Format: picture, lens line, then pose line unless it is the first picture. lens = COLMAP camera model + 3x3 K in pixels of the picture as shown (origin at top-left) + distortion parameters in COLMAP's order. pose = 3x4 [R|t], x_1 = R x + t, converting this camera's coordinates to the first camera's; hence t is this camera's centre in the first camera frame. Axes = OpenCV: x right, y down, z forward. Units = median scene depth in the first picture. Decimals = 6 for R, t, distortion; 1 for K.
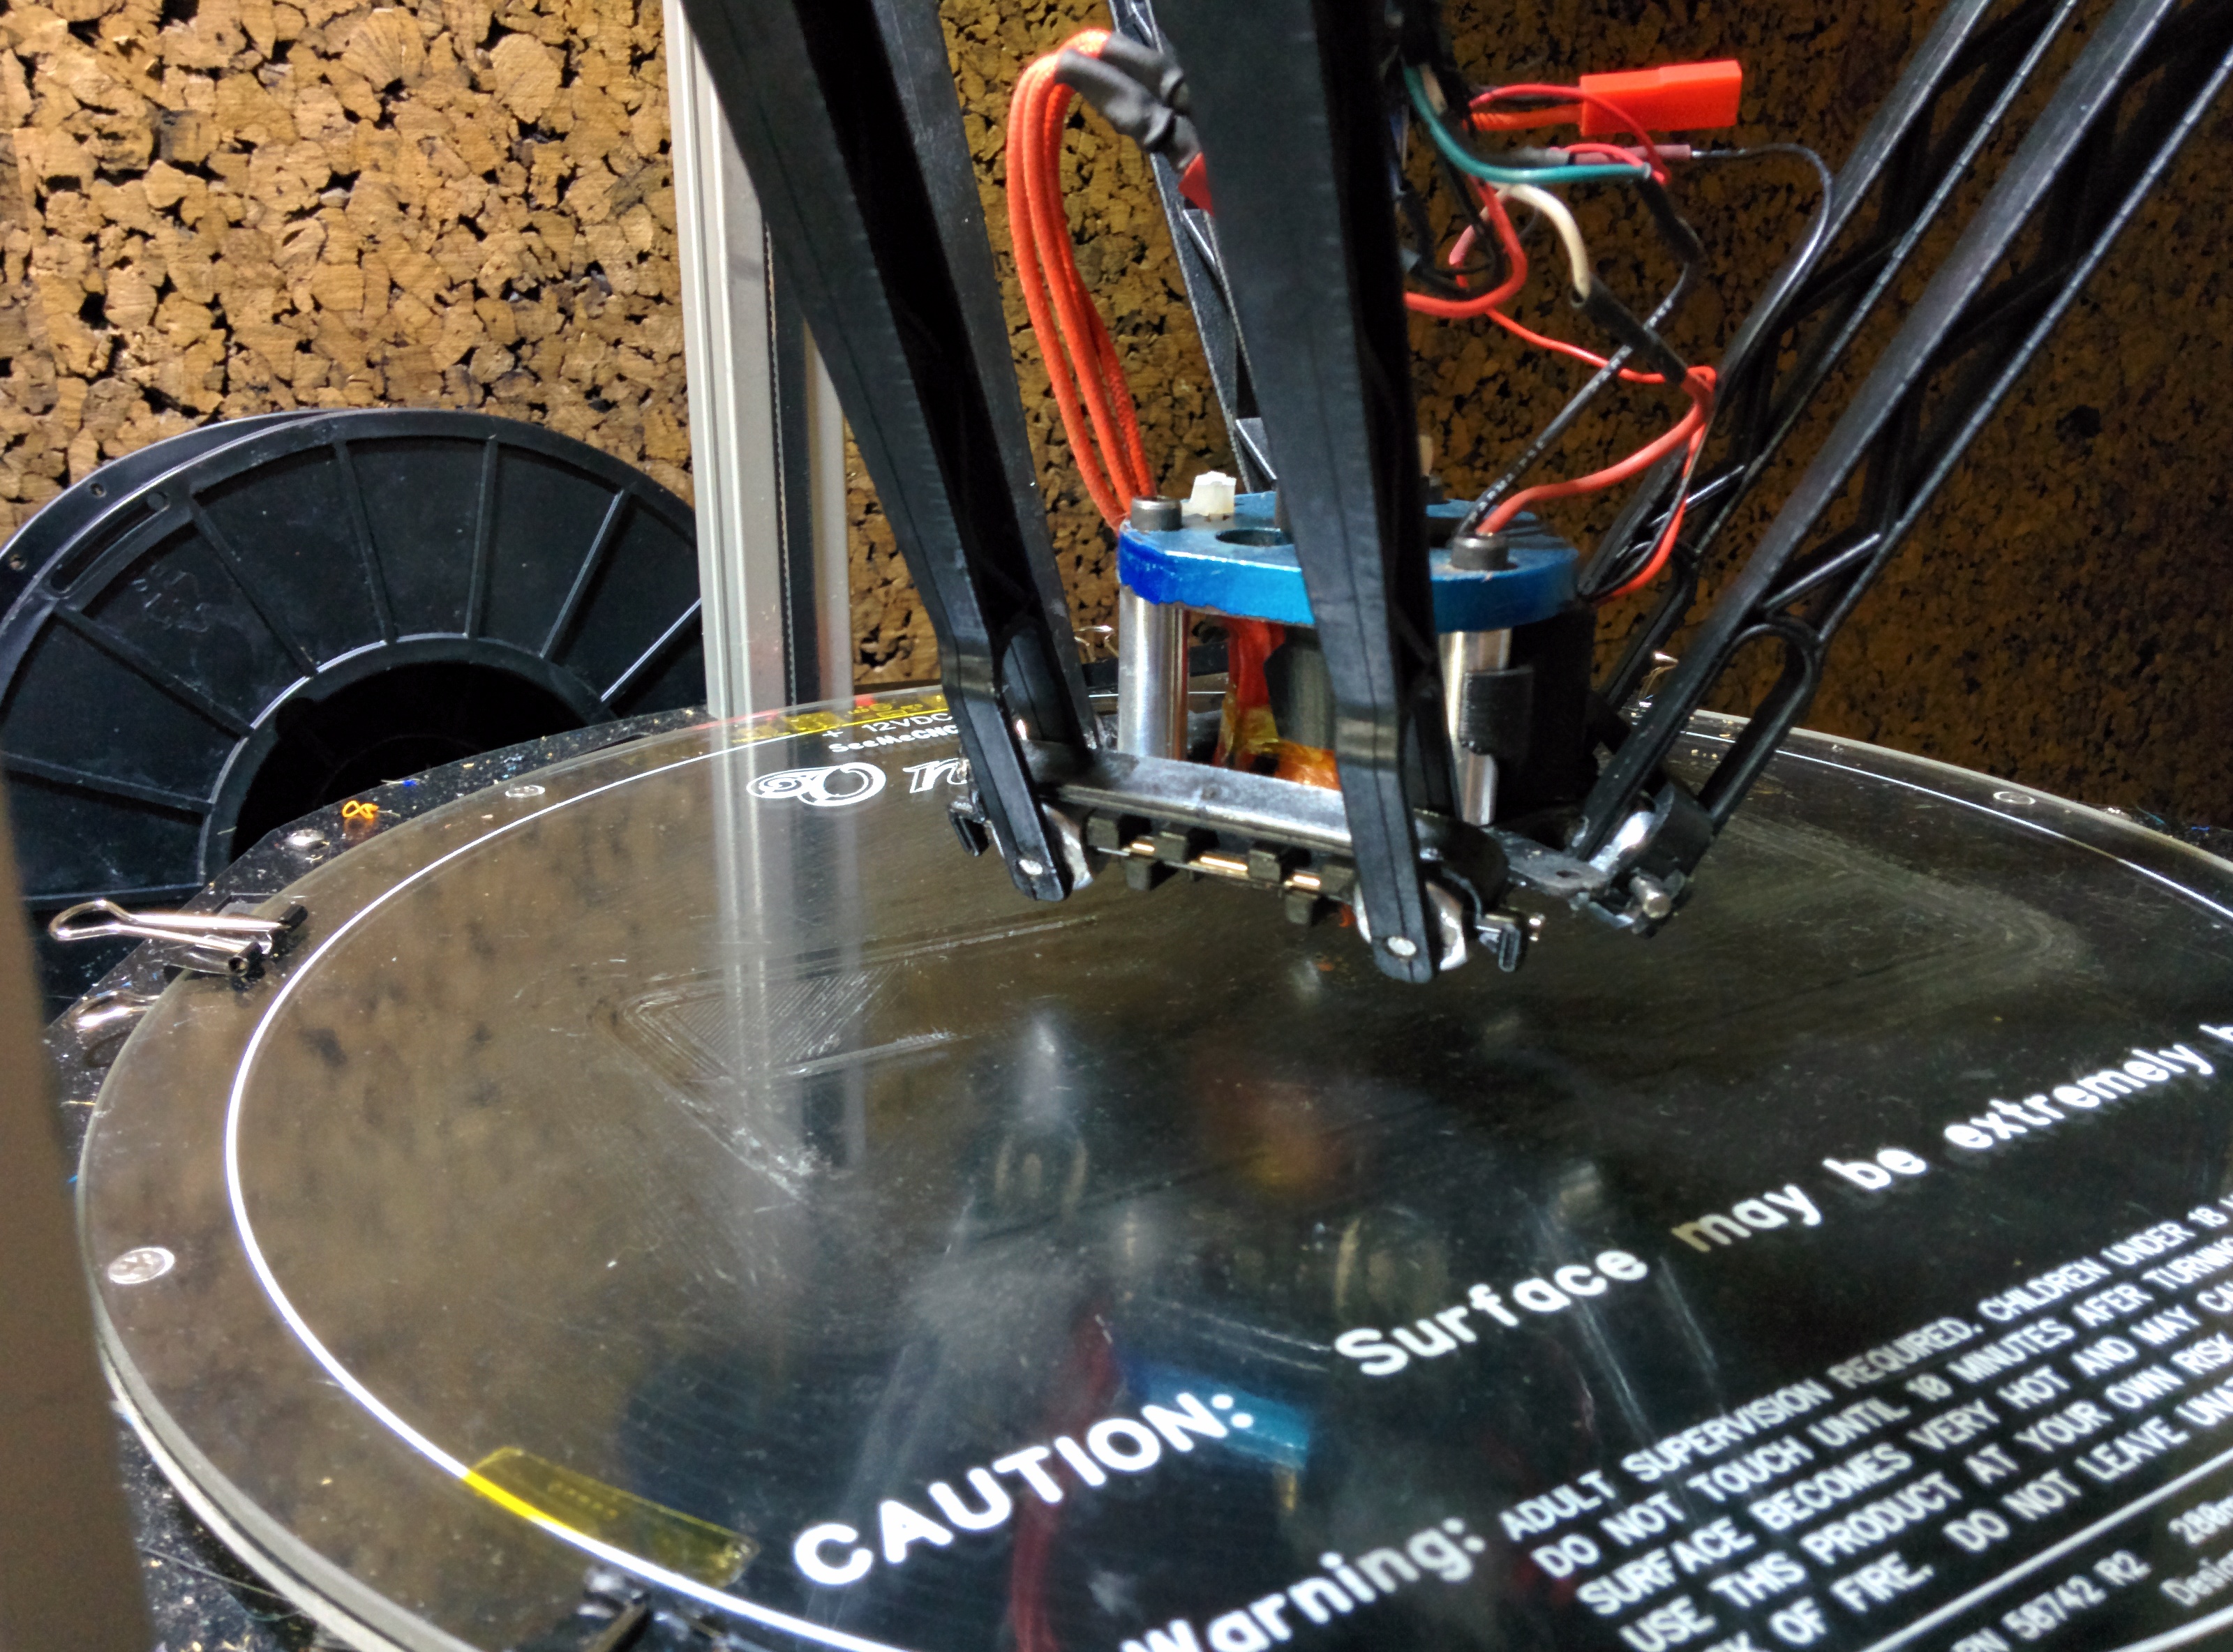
lens RADIAL K [[2165.9, 0, 1155.3], [0, 2165.9, 826.0], [0, 0, 1]] dist [0.057689, -0.142389]
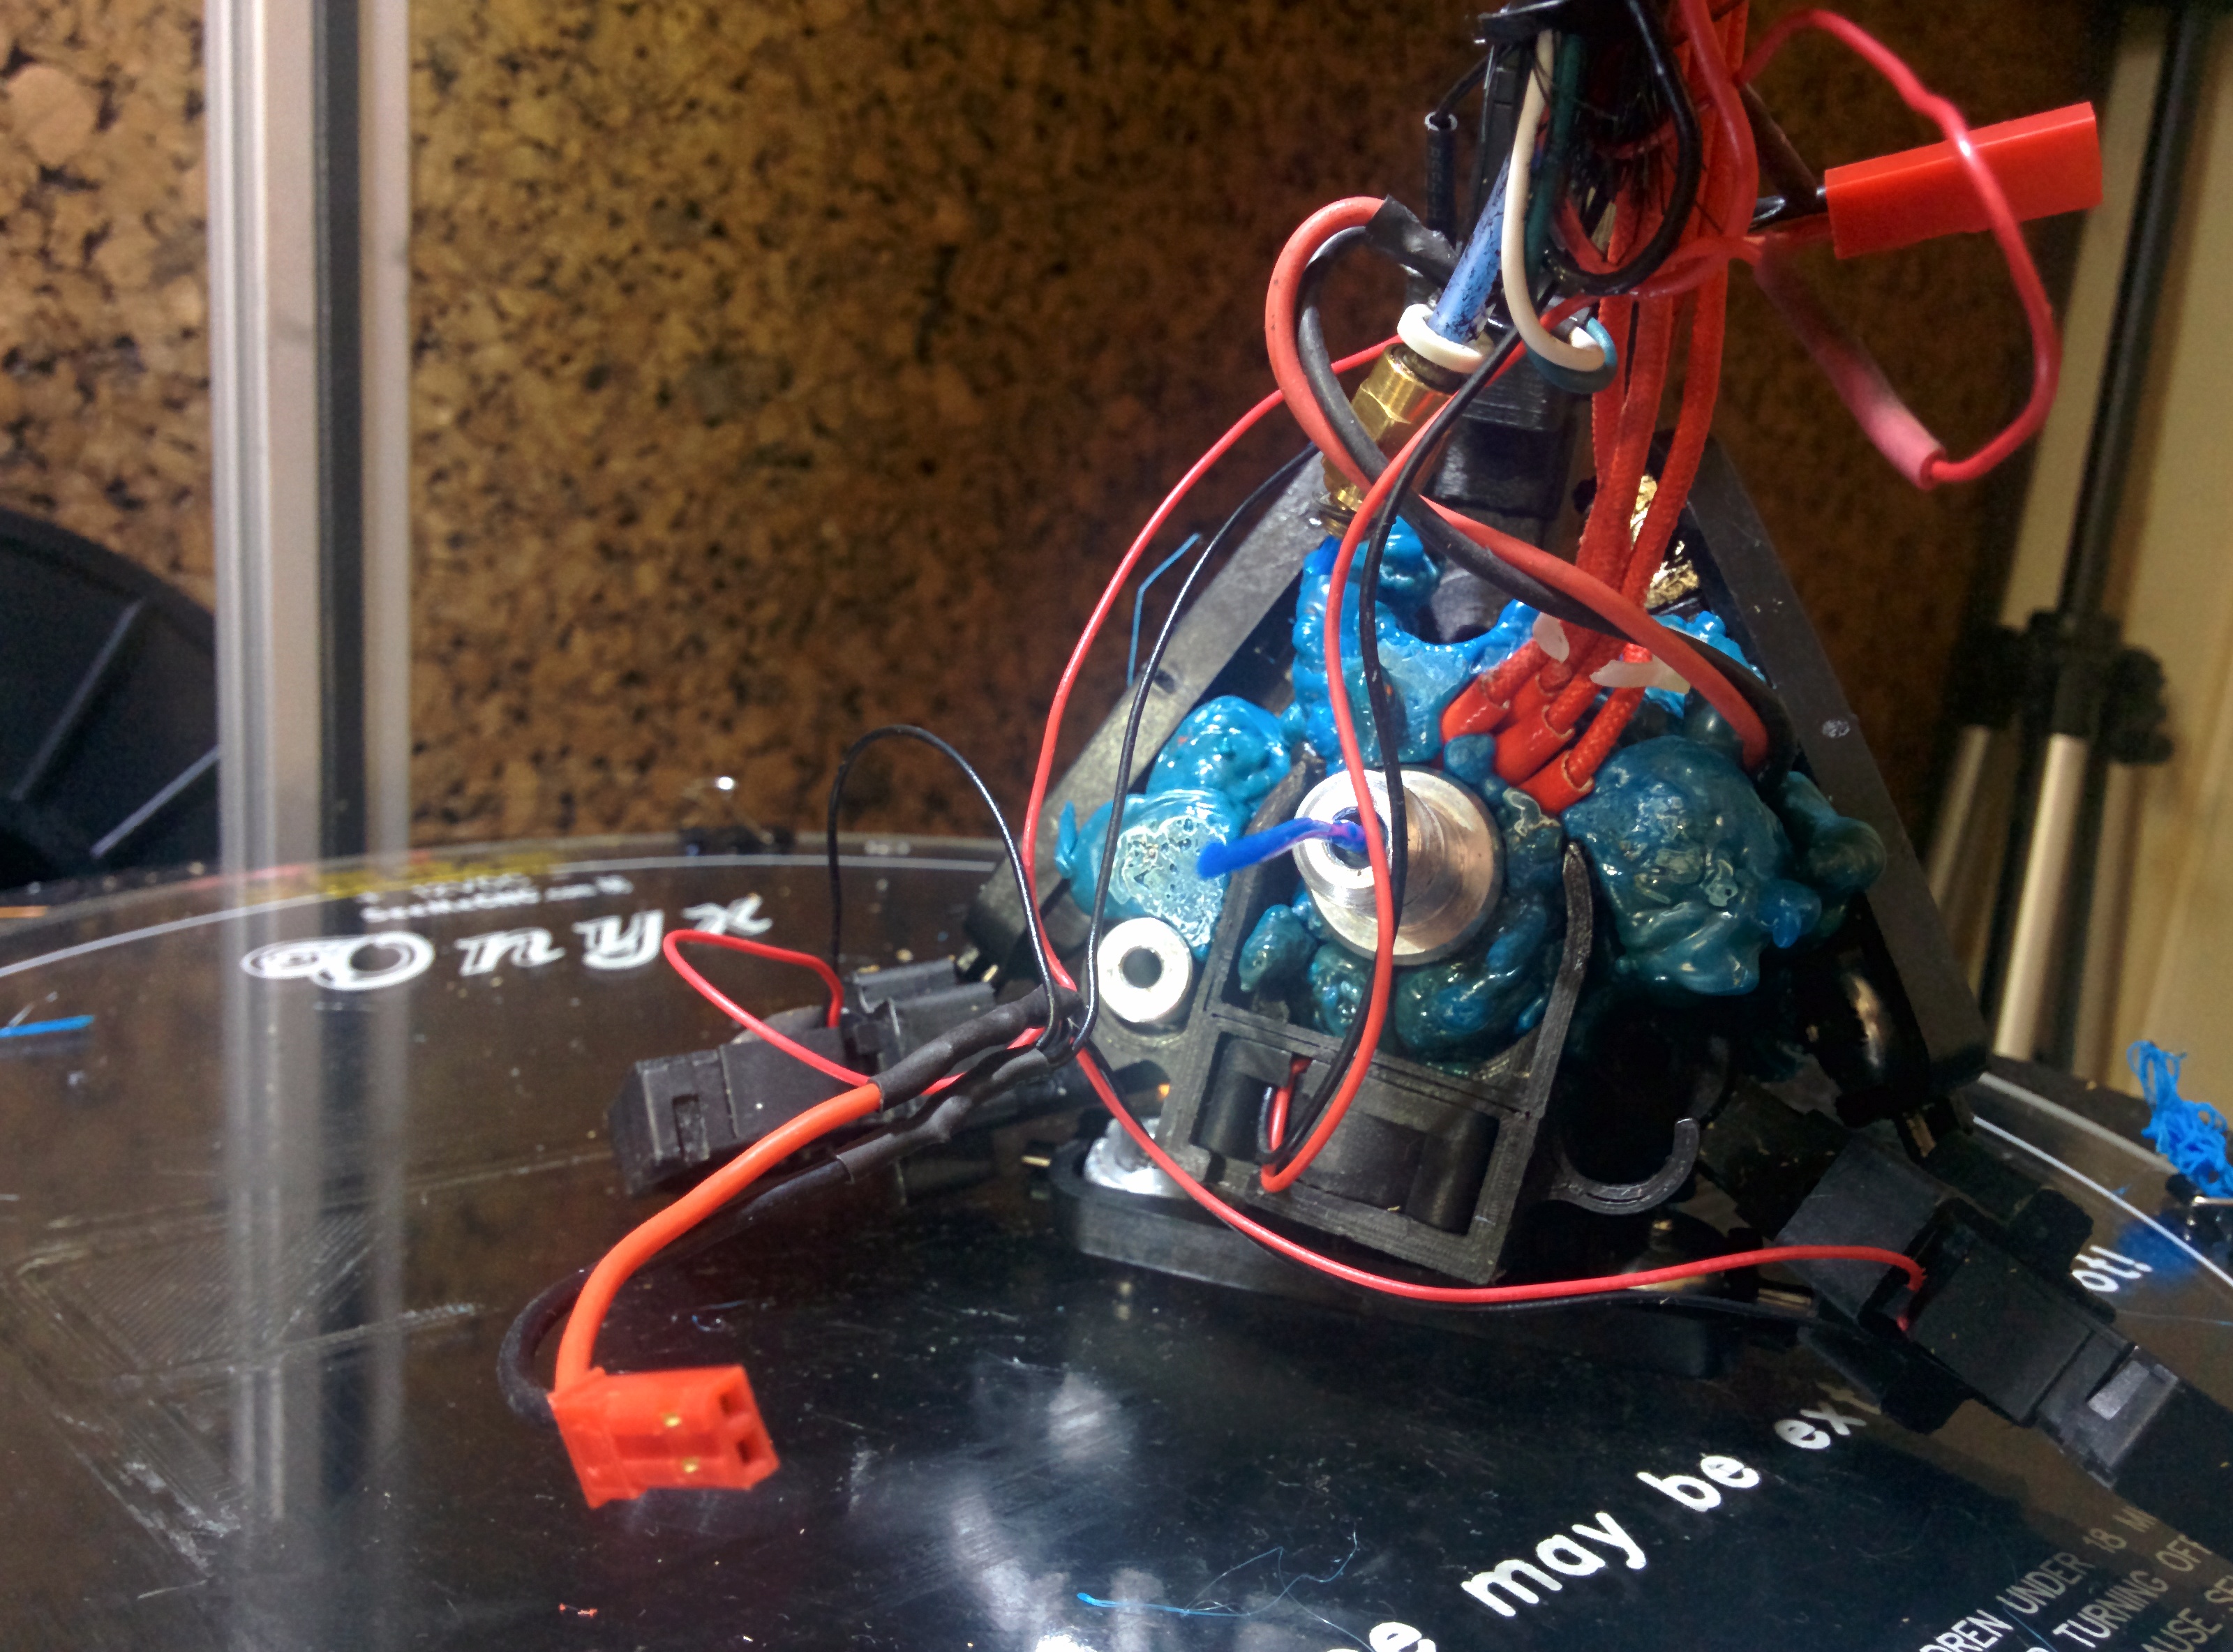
lens RADIAL K [[2165.9, 0, 1155.3], [0, 2165.9, 826.0], [0, 0, 1]] dist [0.057689, -0.142389]
pose [[0.985920, 0.030687, 0.164380, 0.003491], [-0.016179, 0.995911, -0.088881, -0.002151], [-0.166435, 0.084970, 0.982385, 0.171605]]
